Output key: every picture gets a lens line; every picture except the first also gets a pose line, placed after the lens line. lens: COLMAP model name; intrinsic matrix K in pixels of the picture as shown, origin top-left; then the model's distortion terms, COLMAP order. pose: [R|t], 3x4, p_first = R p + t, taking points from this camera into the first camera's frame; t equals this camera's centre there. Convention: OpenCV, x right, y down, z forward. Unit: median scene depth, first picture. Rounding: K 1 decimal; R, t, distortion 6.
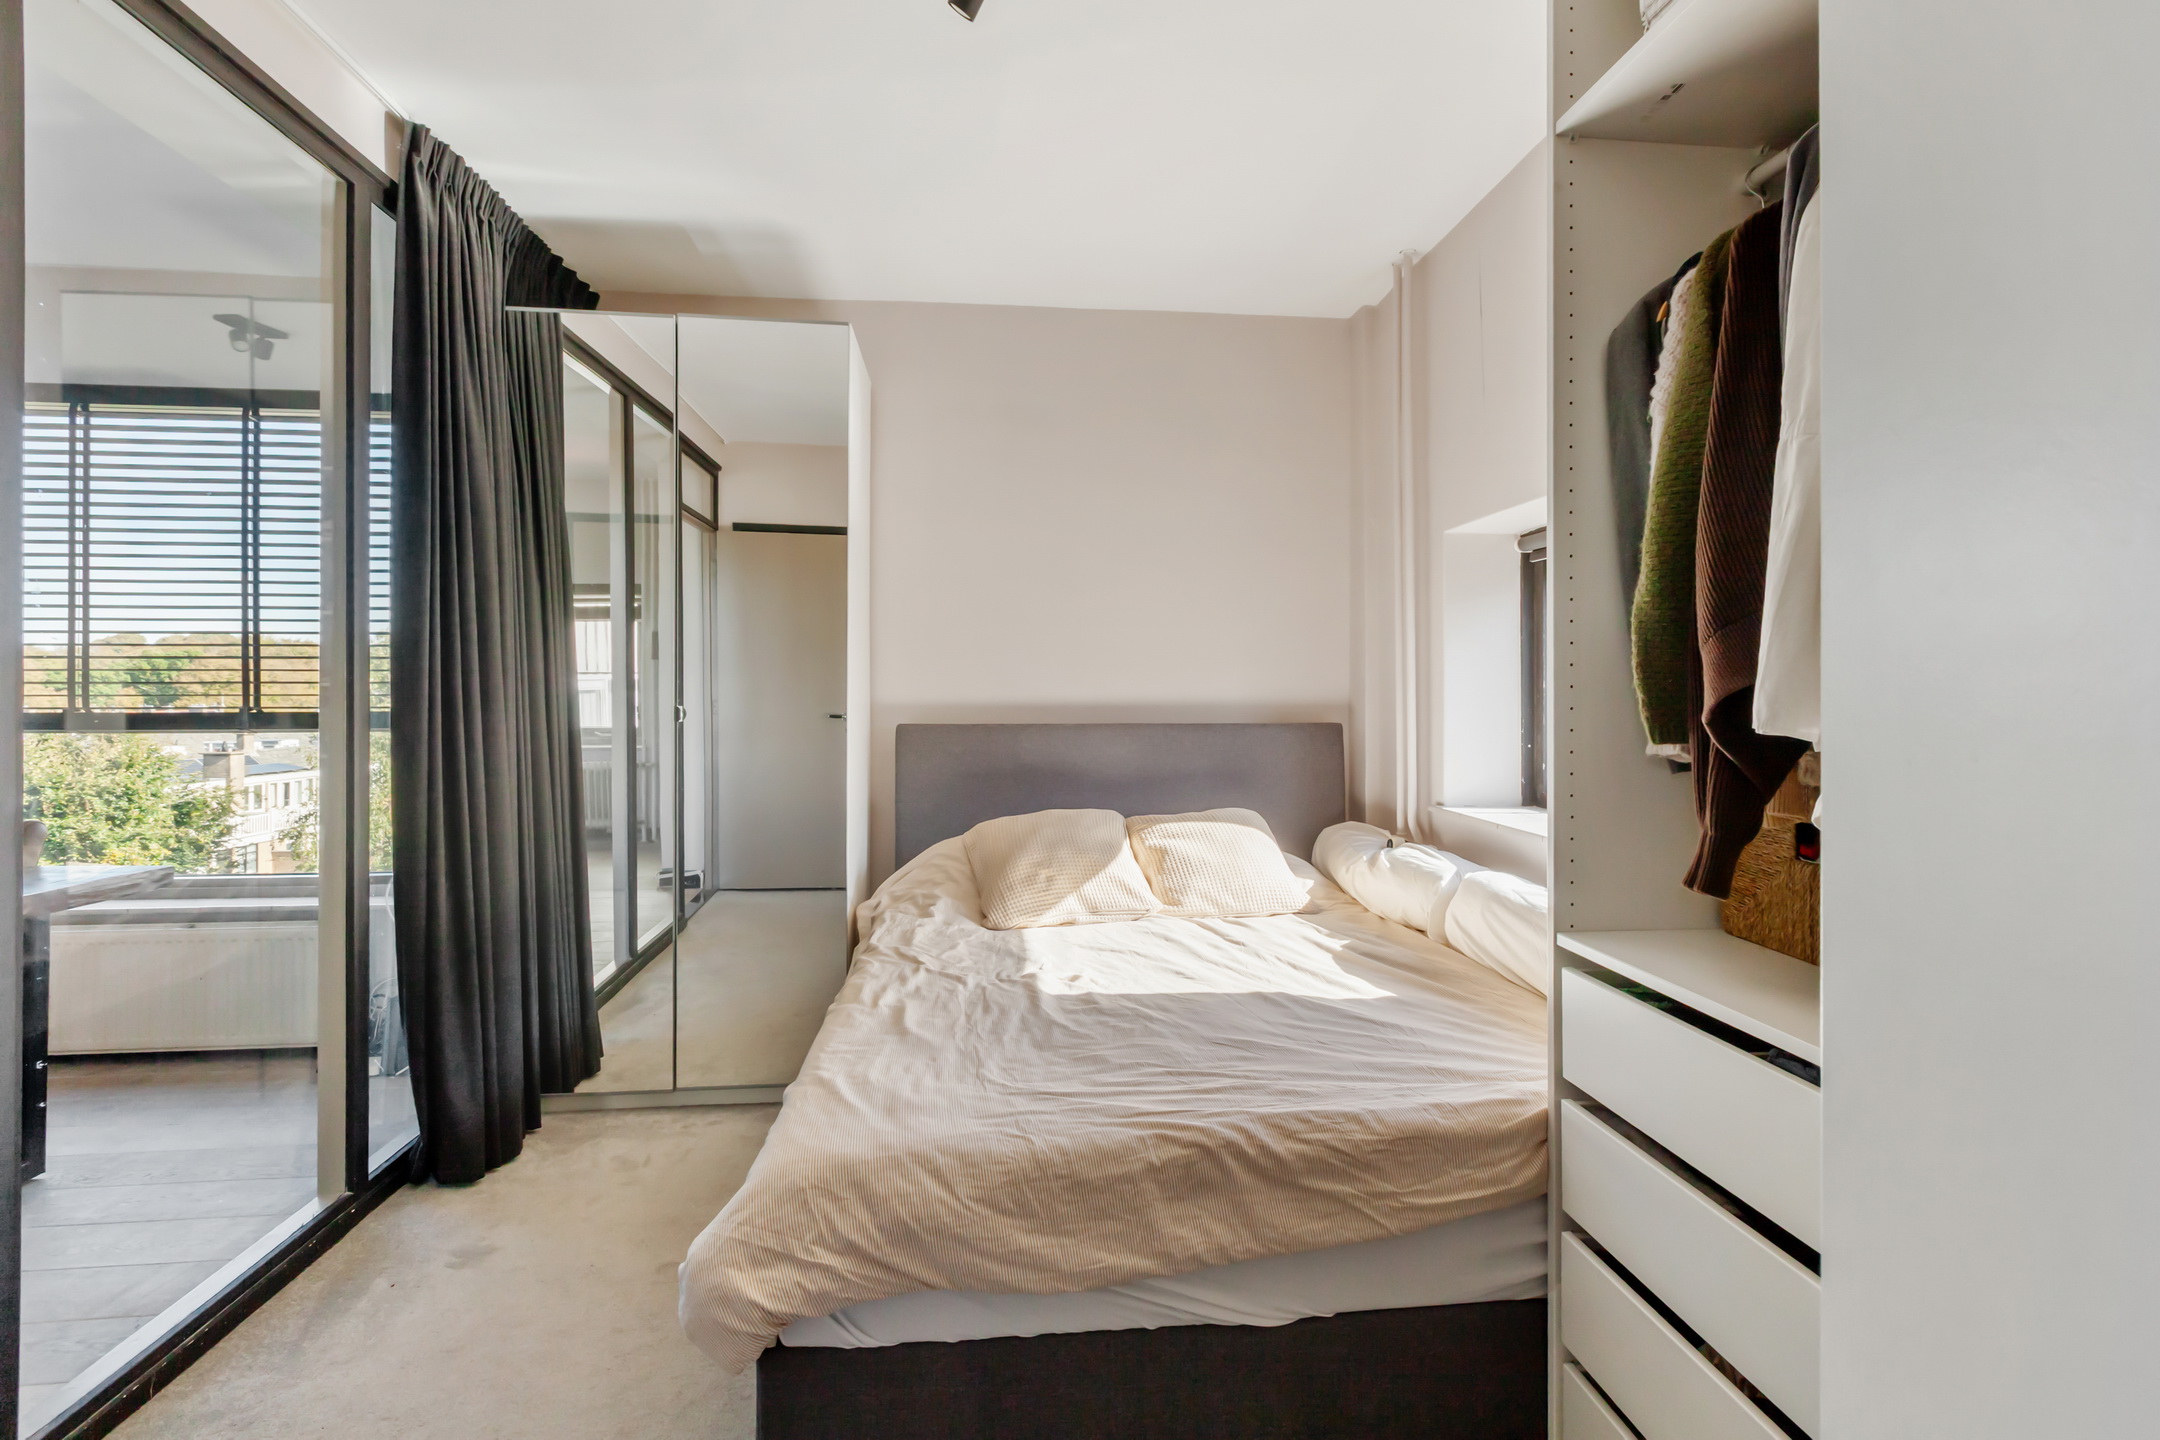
lens RADIAL K [[968.6, 0, 1104.8], [0, 968.6, 692.0], [0, 0, 1]] dist [-0.000334, 0.000277]
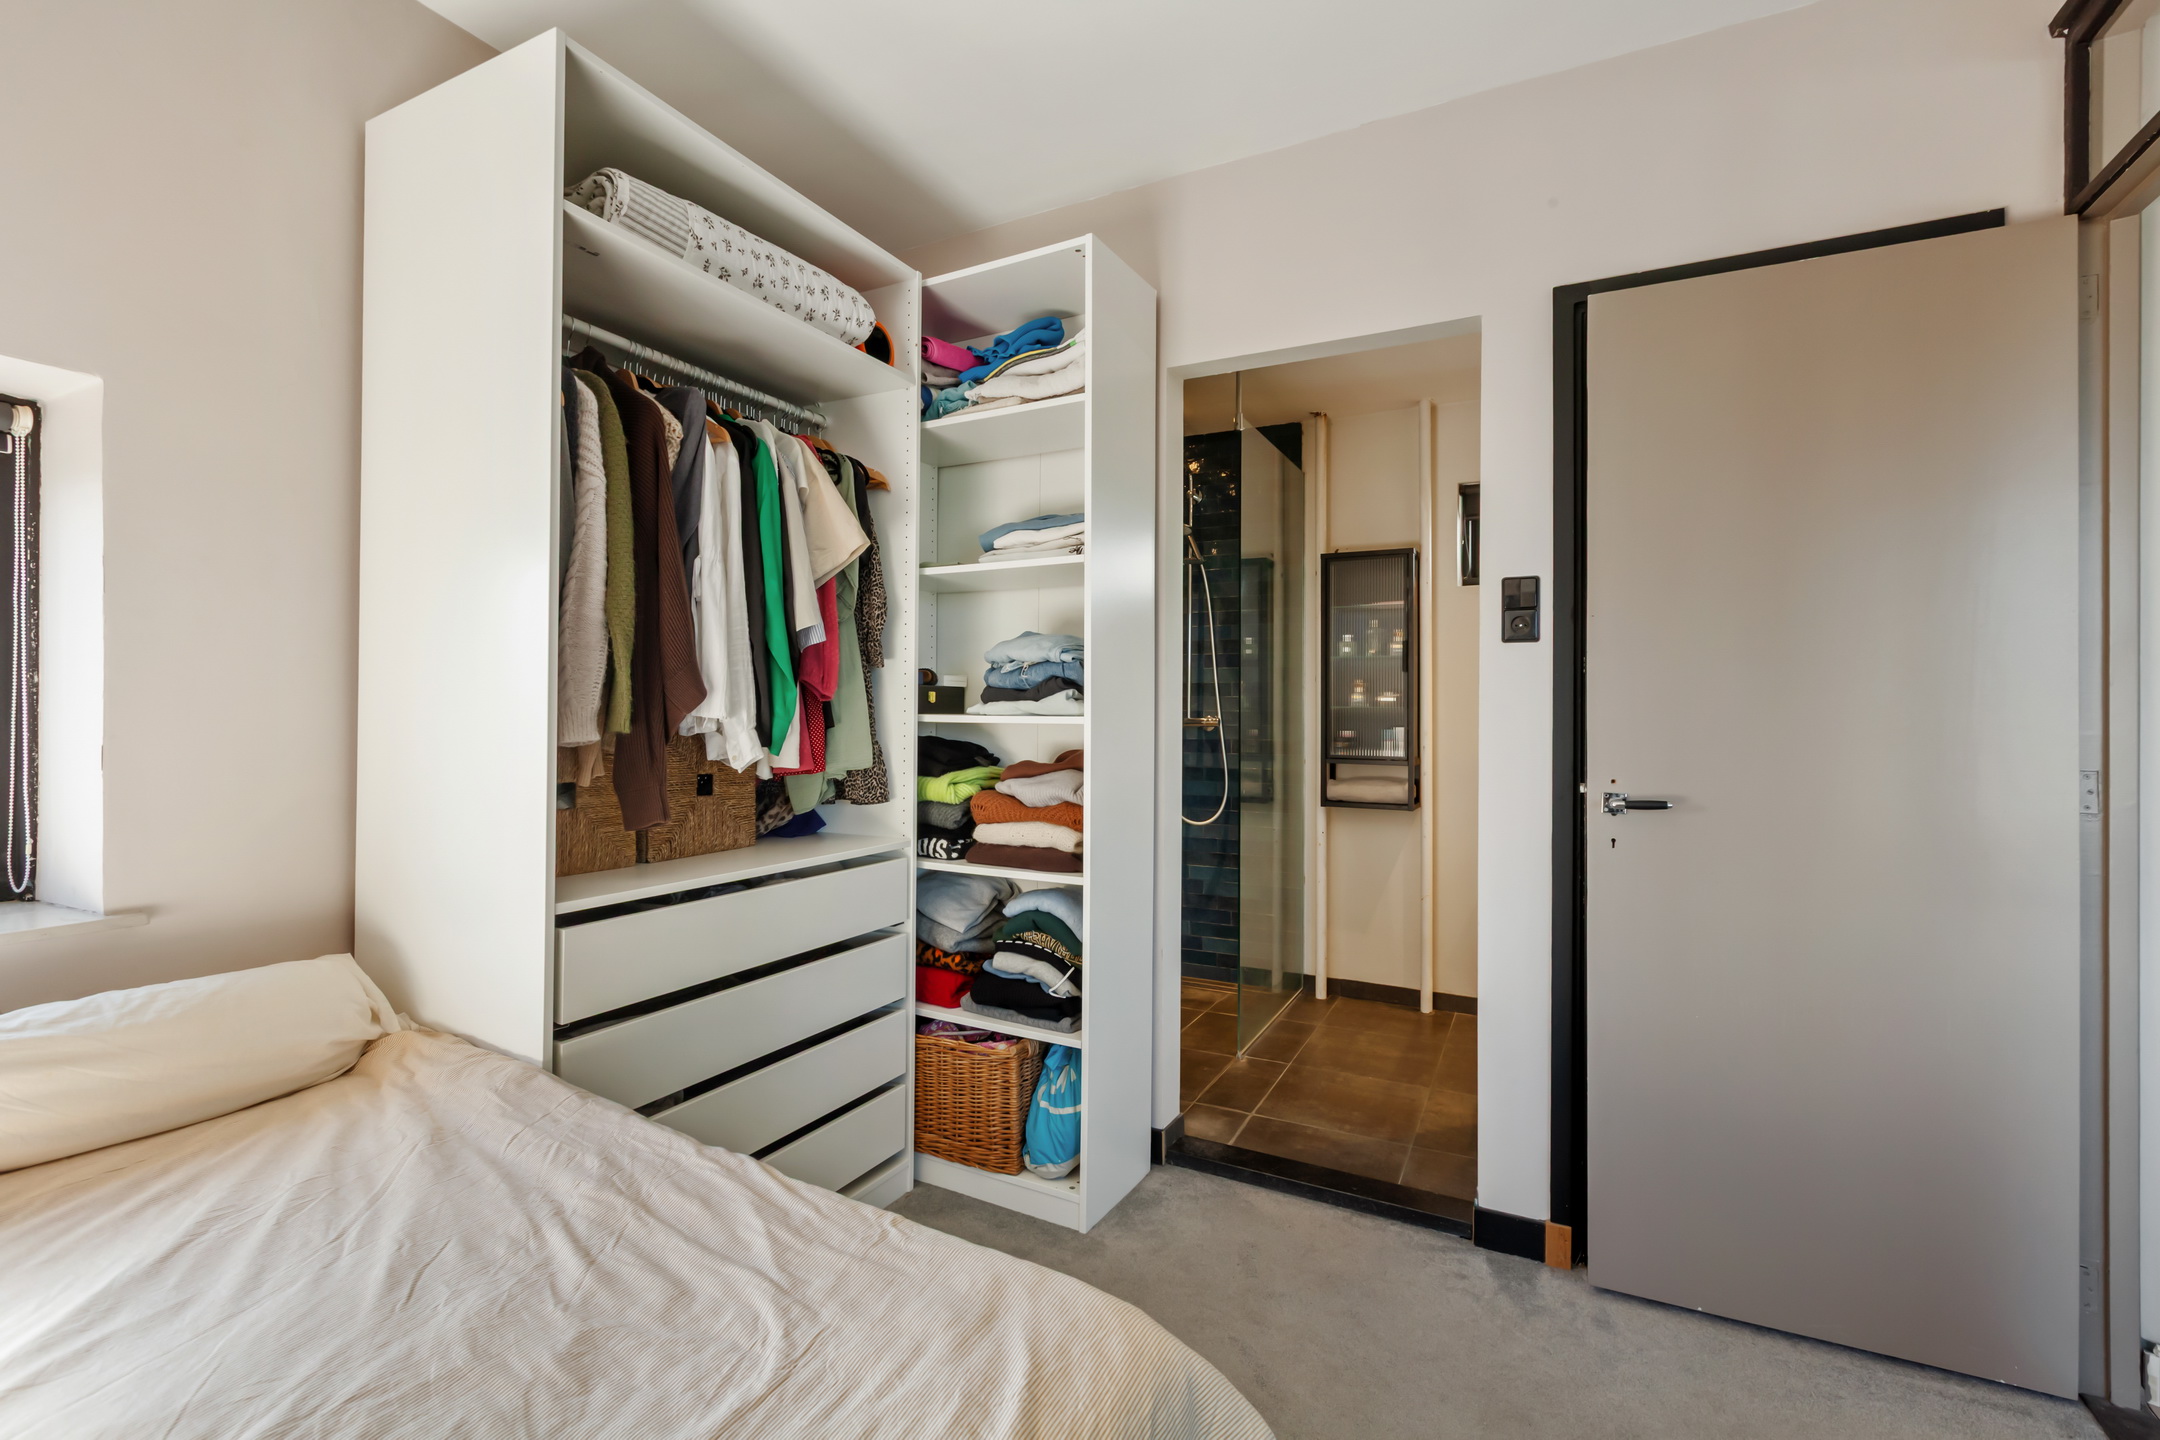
lens RADIAL K [[968.6, 0, 1082.9], [0, 968.6, 699.1], [0, 0, 1]] dist [-0.000334, 0.000277]
pose [[-0.833433, -0.002374, 0.552615, -0.518097], [-0.008651, 0.999924, -0.008751, 0.010330], [-0.552552, -0.012074, -0.833391, 1.228764]]
